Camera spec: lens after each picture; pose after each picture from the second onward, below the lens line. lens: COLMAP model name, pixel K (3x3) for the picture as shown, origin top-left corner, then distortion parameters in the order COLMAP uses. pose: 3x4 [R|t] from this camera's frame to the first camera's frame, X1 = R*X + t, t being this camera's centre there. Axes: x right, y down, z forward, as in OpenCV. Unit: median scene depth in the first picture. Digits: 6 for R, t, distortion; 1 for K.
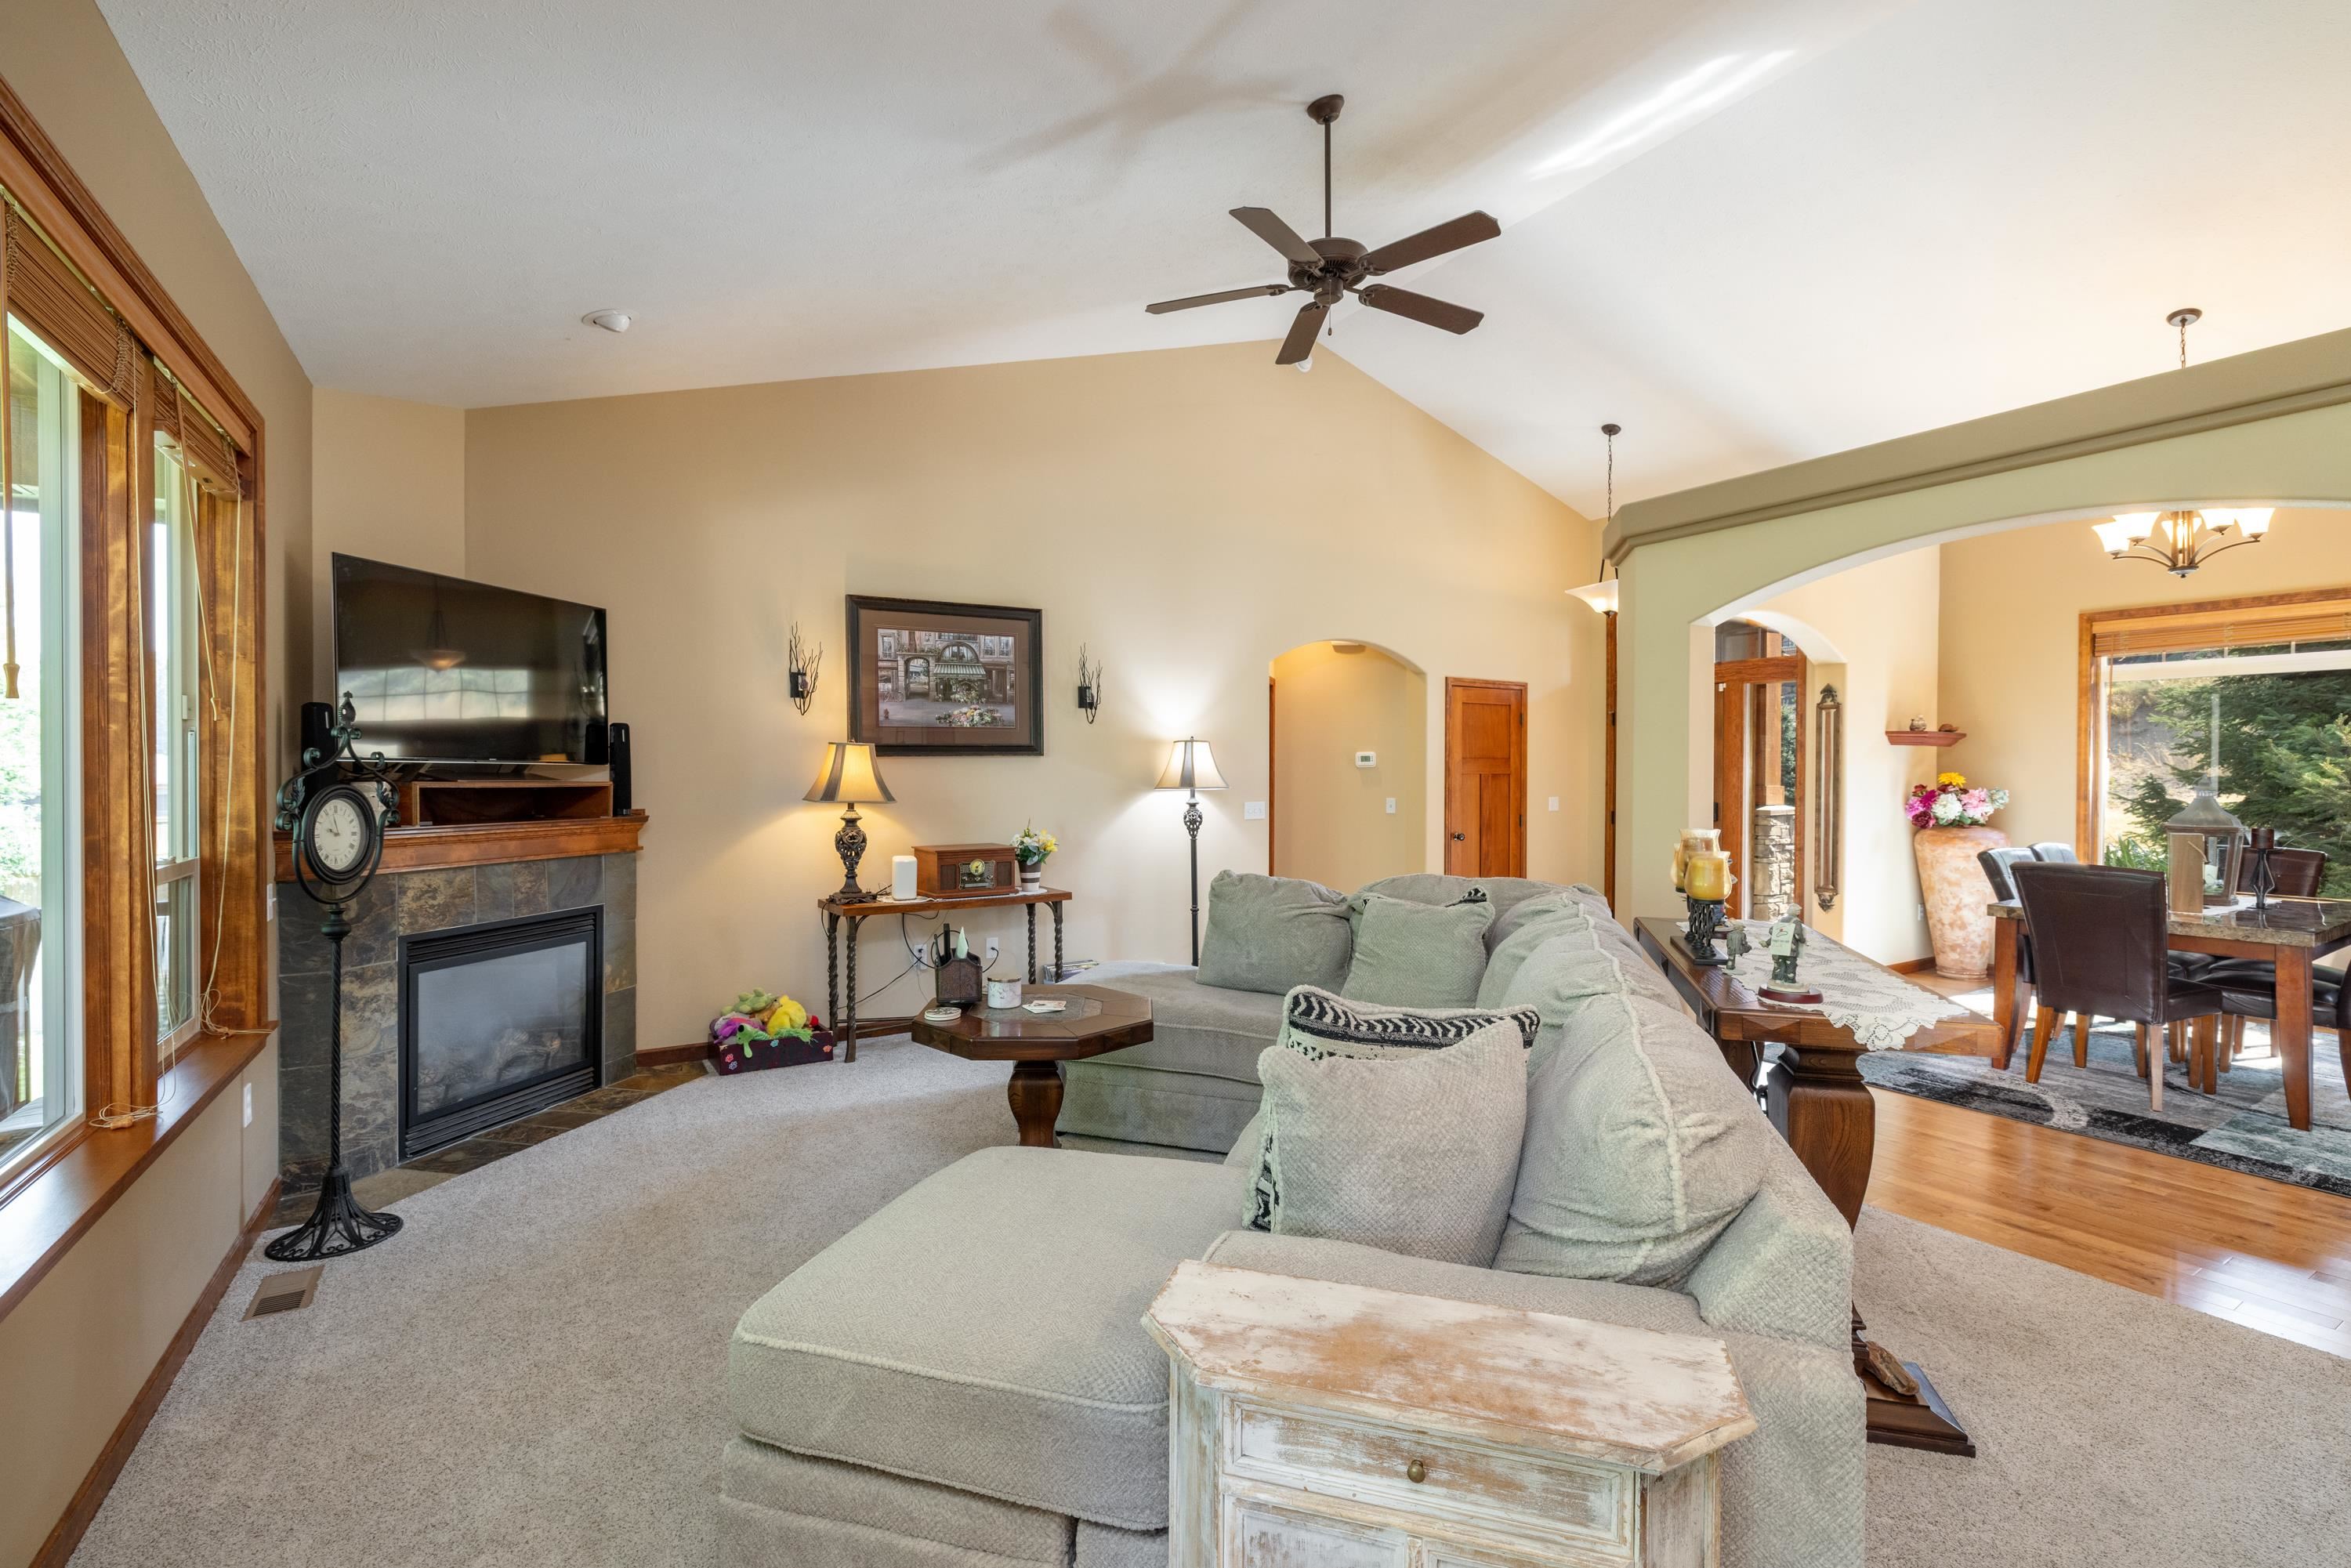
lens RADIAL K [[1058.7, 0, 1173.9], [0, 1058.7, 786.9], [0, 0, 1]] dist [0.000489, 0.000843]
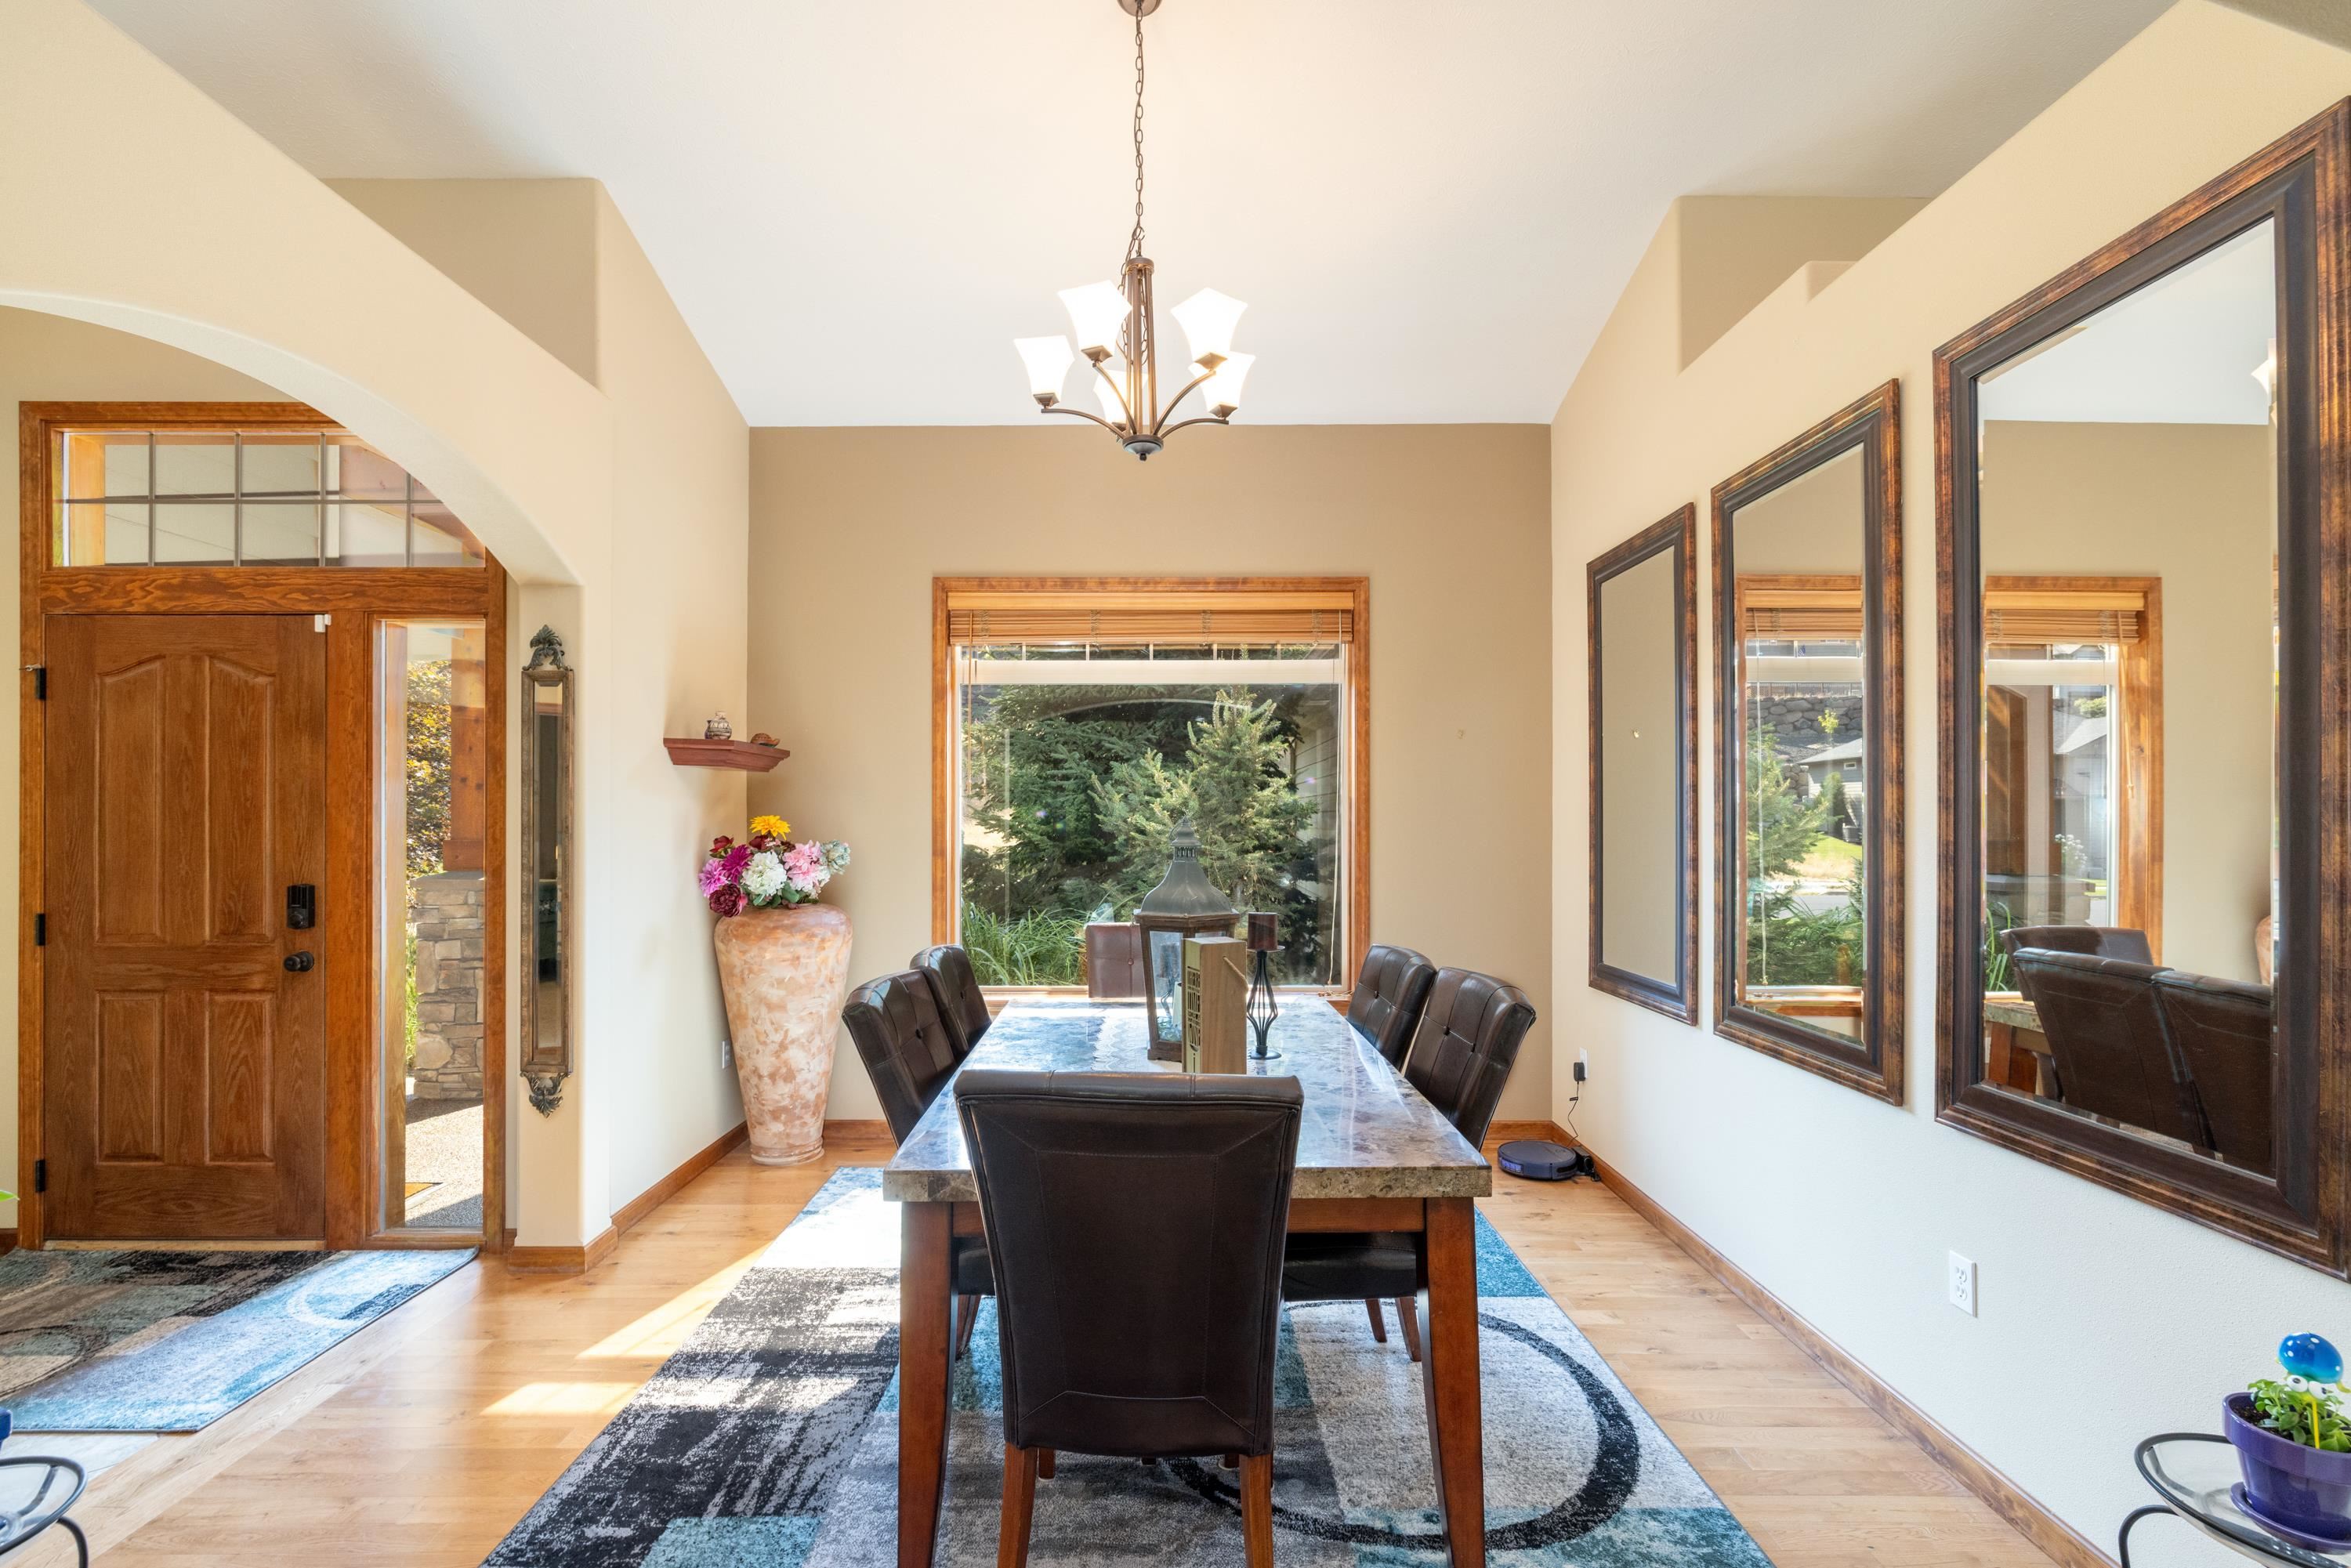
lens RADIAL K [[1058.7, 0, 1181.1], [0, 1058.7, 816.9], [0, 0, 1]] dist [0.000489, 0.000843]
pose [[0.519758, -0.001106, 0.854313, 0.354576], [0.014766, 0.999861, -0.007690, -0.004881], [-0.854186, 0.016611, 0.519703, 0.505079]]
